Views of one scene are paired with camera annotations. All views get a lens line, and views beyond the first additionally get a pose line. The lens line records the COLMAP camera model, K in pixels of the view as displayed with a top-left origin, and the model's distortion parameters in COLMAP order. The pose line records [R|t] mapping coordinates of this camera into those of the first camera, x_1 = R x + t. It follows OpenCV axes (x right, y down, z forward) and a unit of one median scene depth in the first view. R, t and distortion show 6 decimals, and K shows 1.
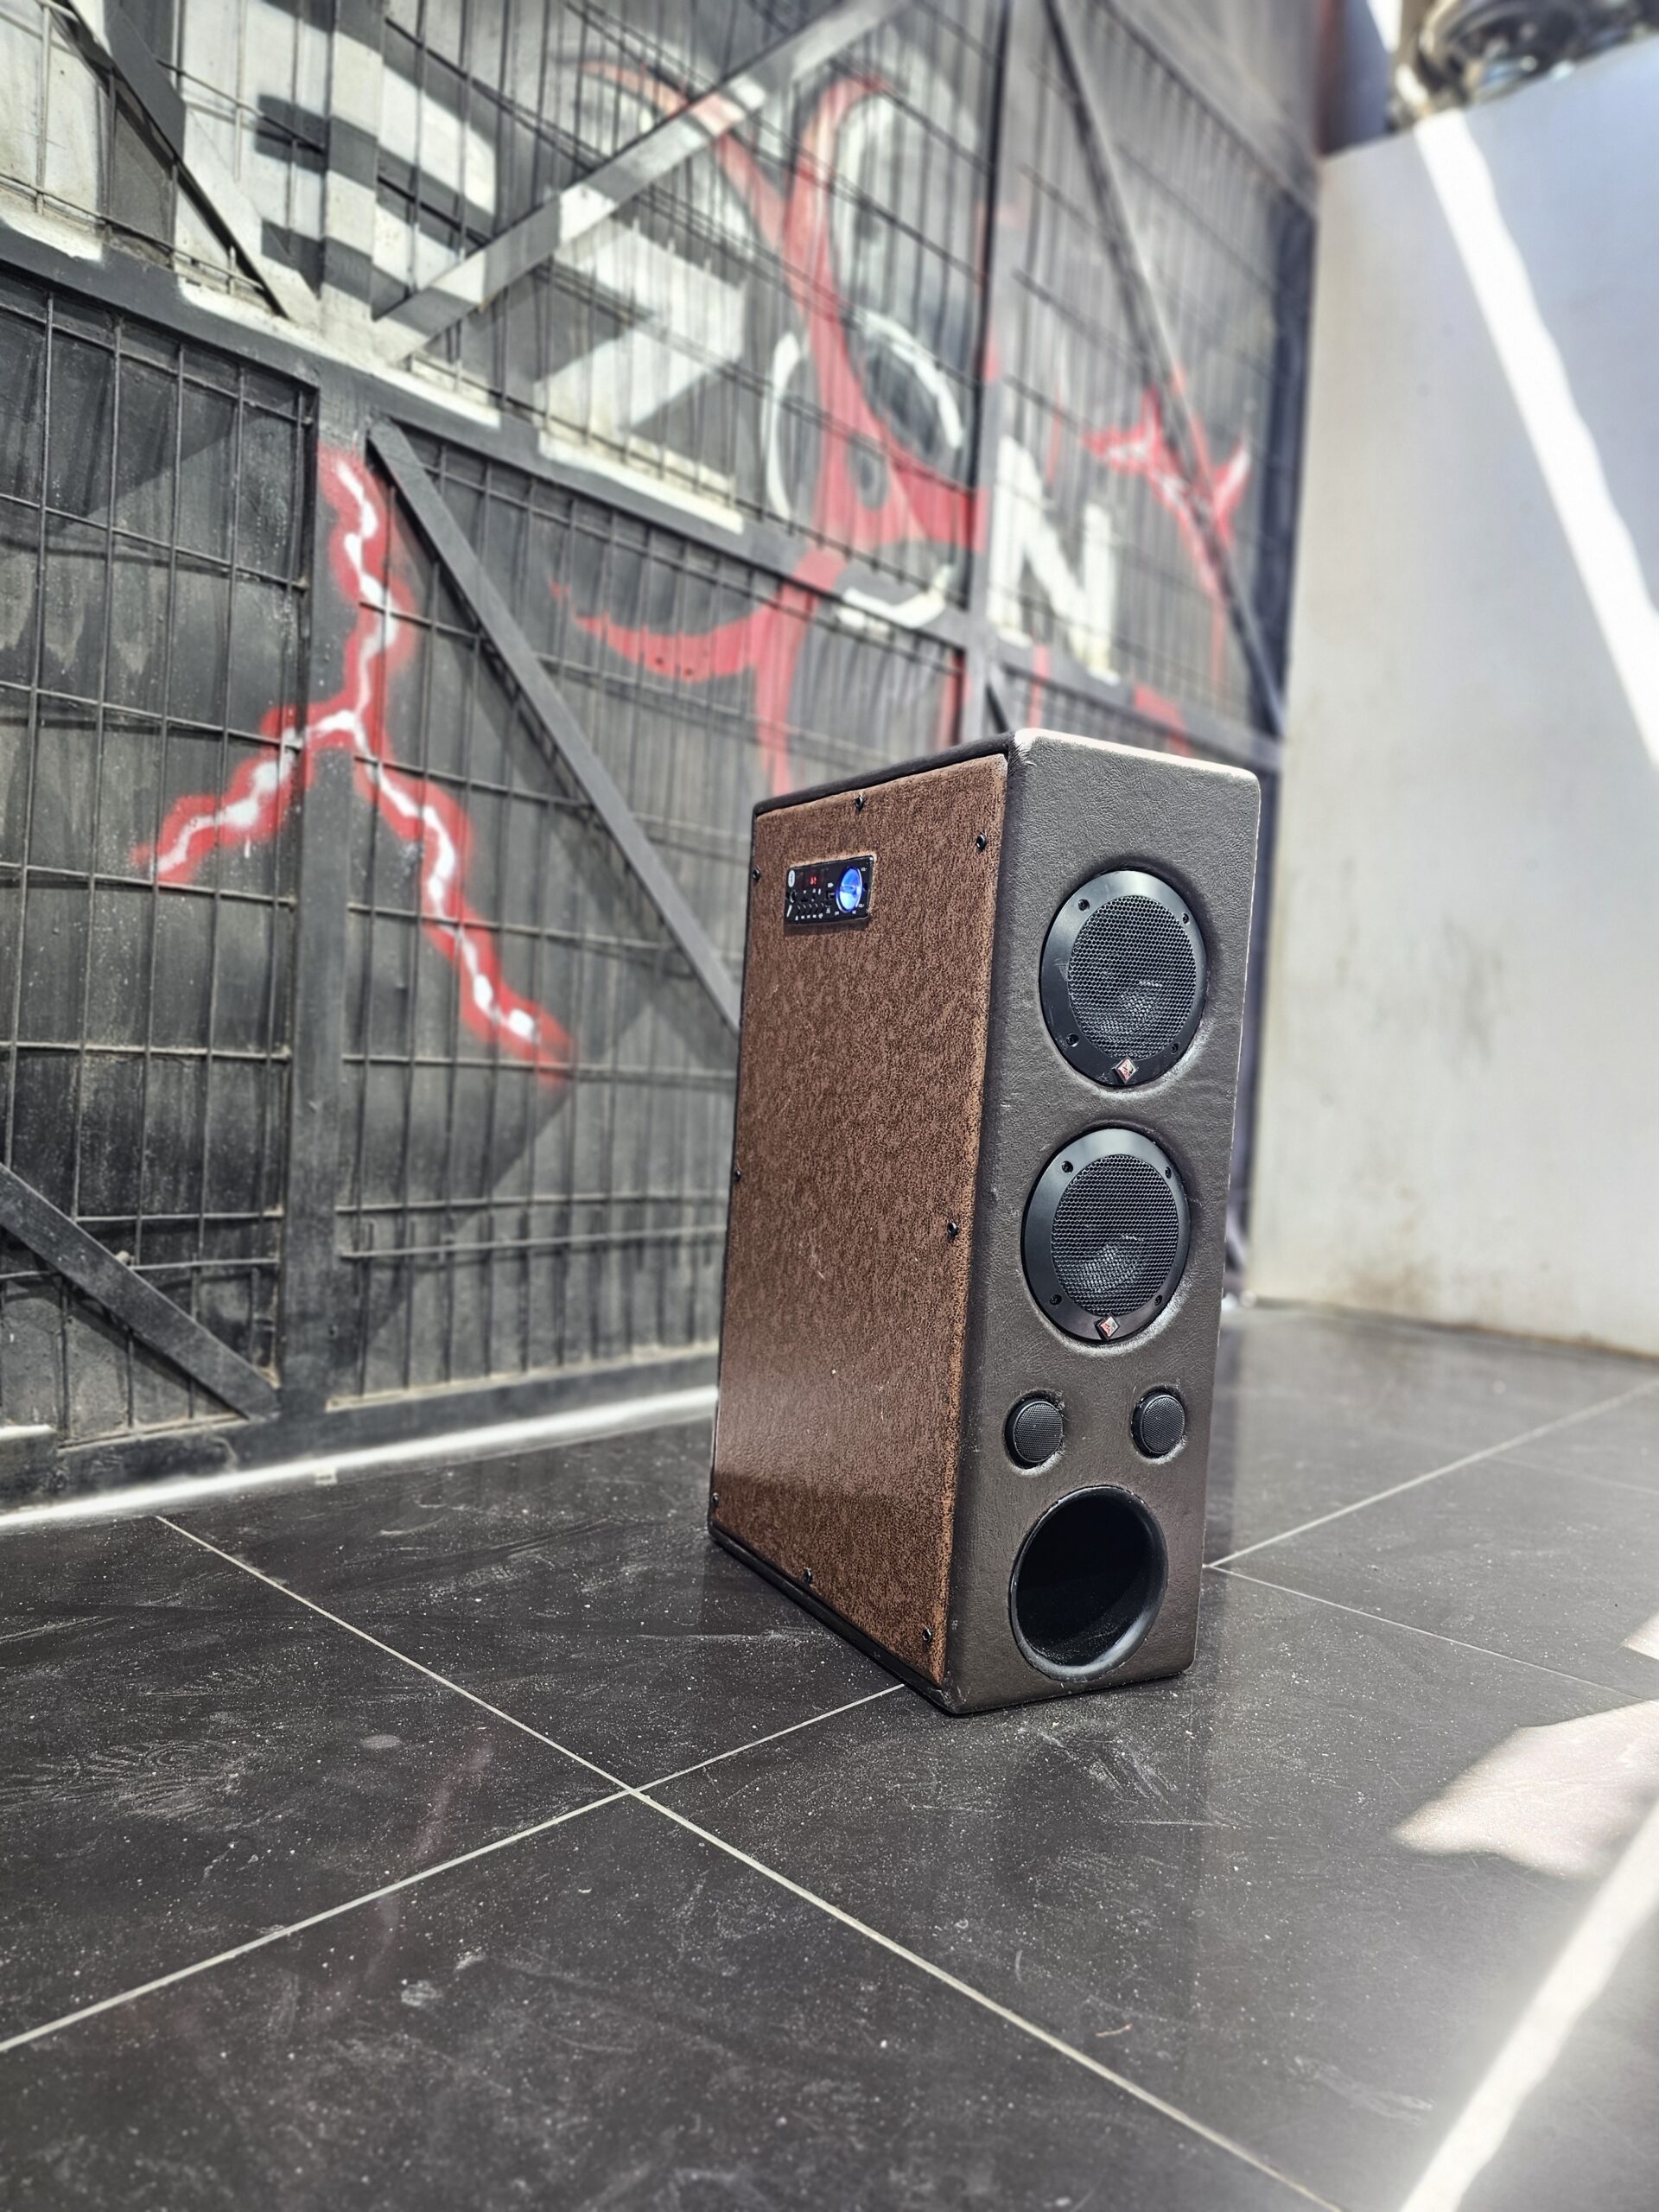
lens RADIAL K [[1492.7, 0, 829.5], [0, 1492.7, 1106.0], [0, 0, 1]] dist [-0.006602, -0.006696]
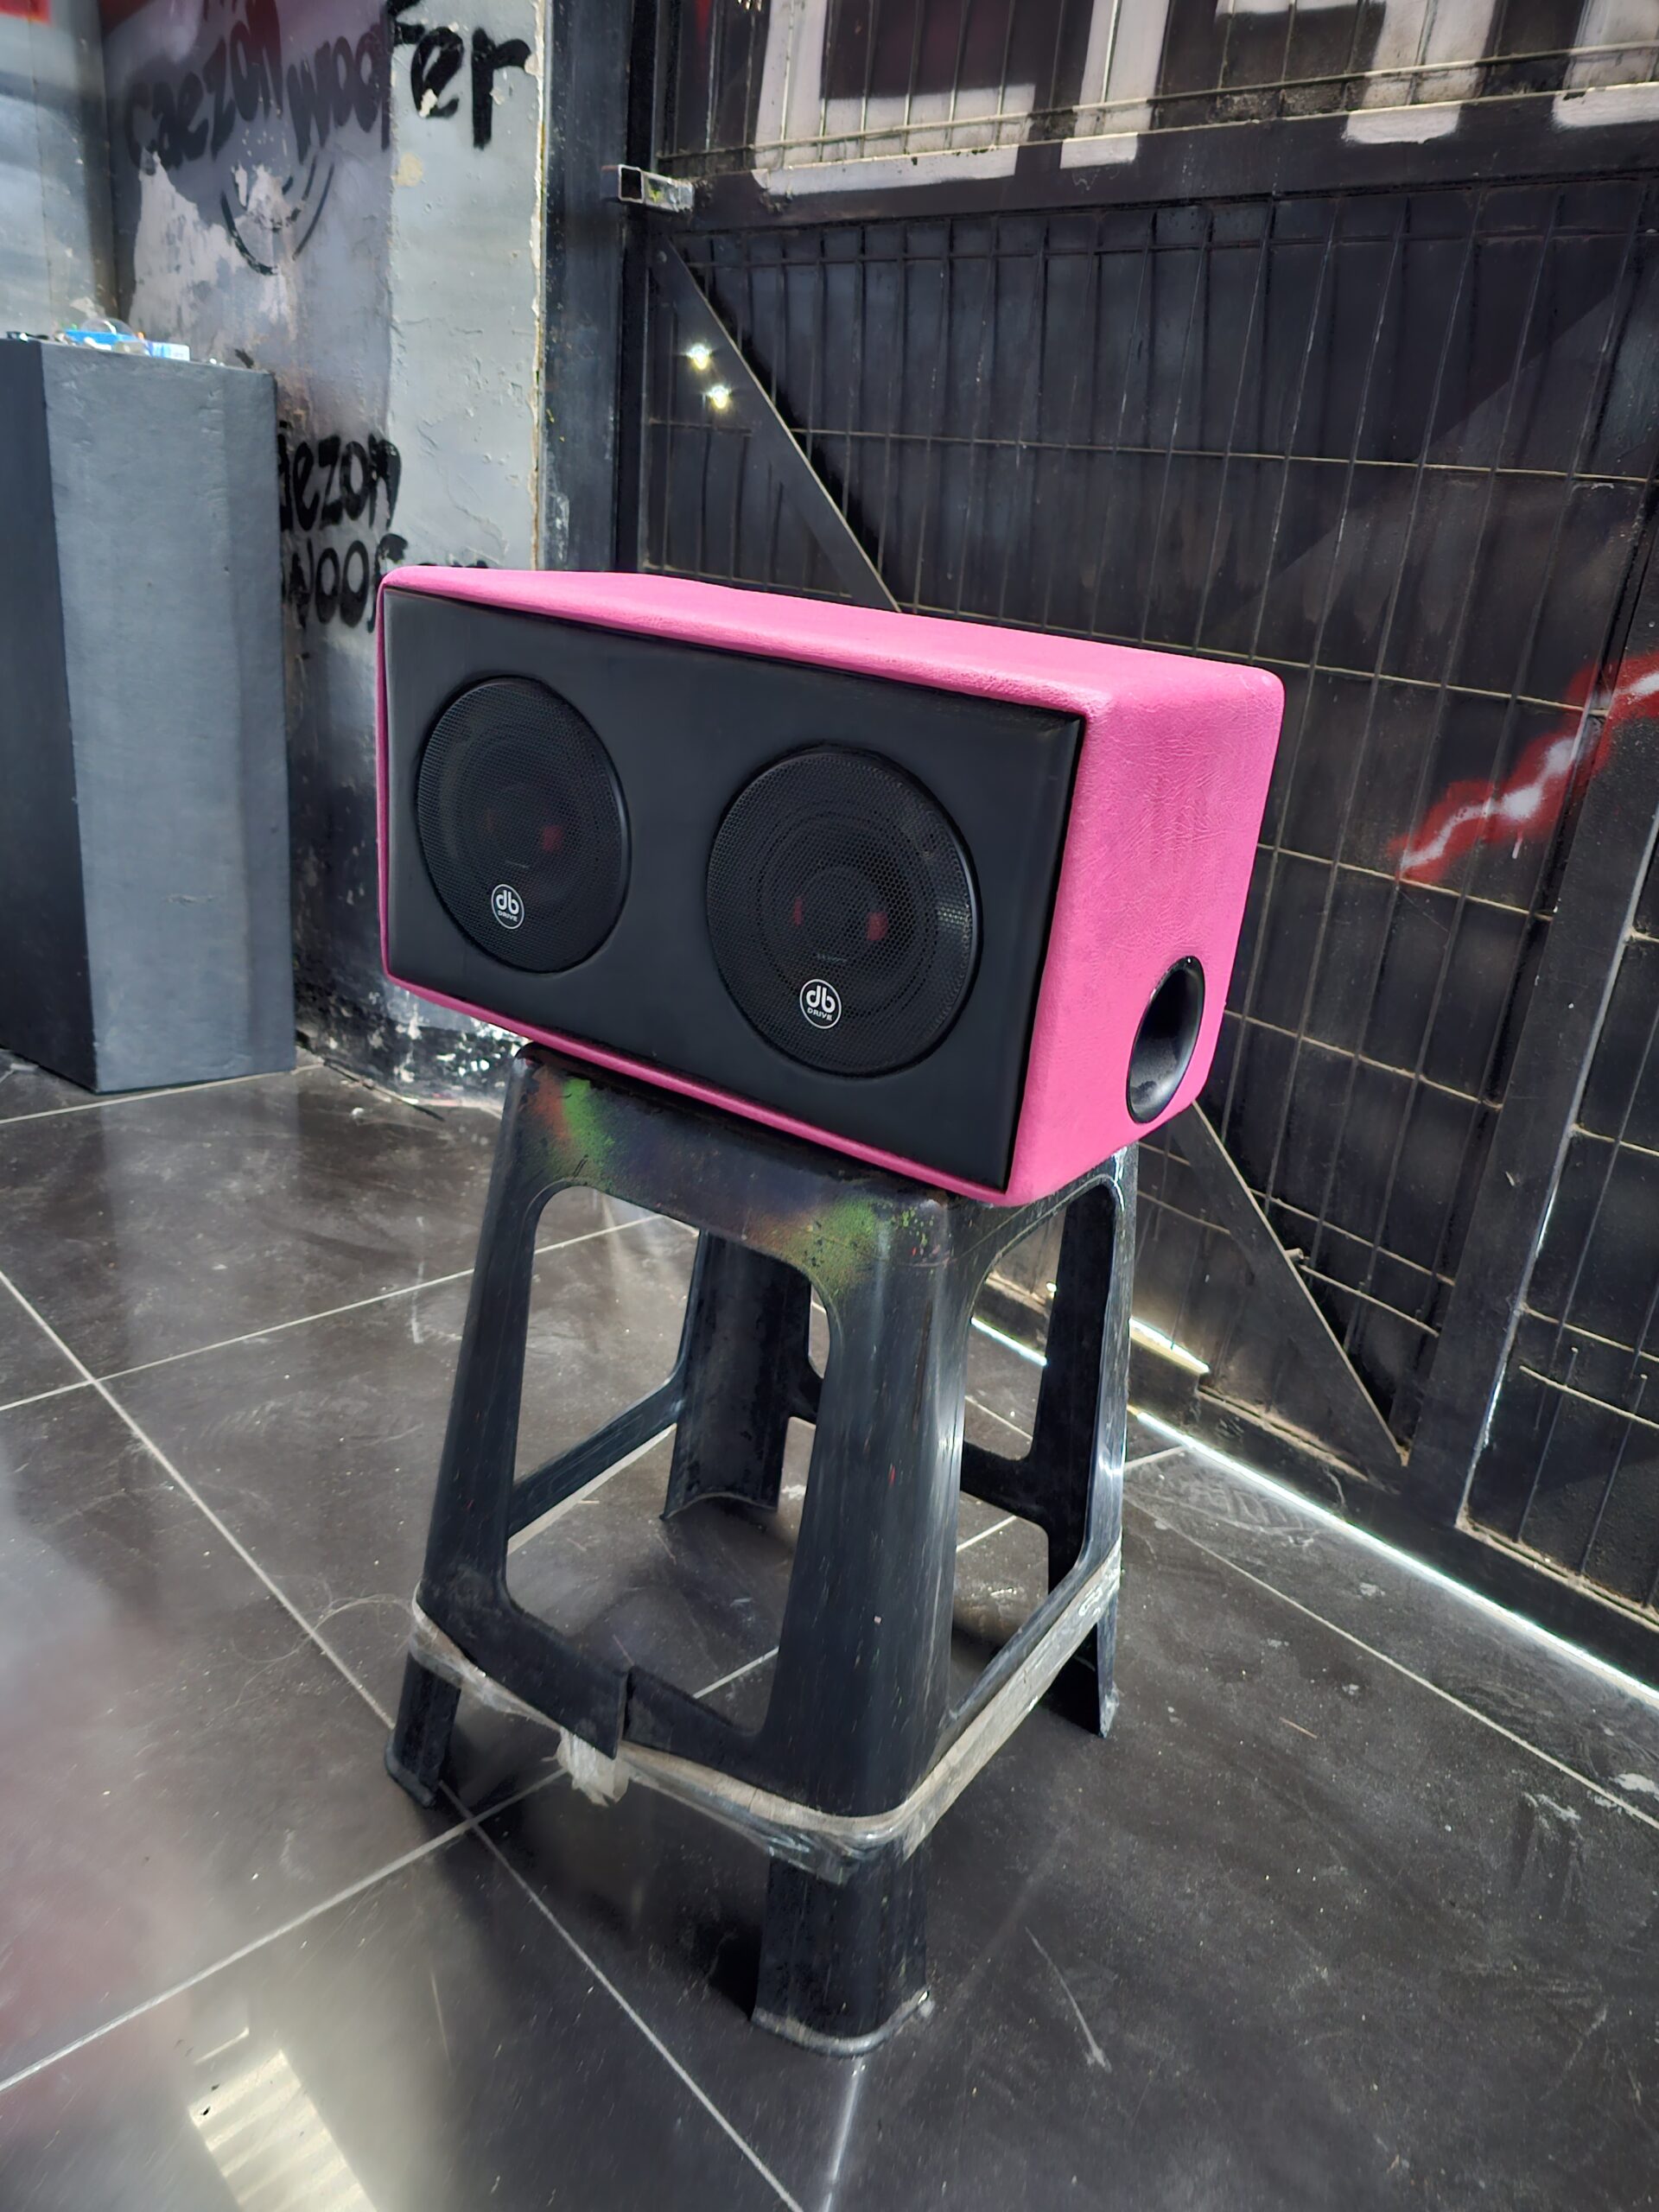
lens RADIAL K [[1492.7, 0, 829.5], [0, 1492.7, 1106.0], [0, 0, 1]] dist [-0.006602, -0.006696]
pose [[-0.076933, 0.293405, -0.952888, 0.443735], [-0.124308, 0.945440, 0.301148, -0.241432], [0.989257, 0.141620, -0.036263, 0.701787]]
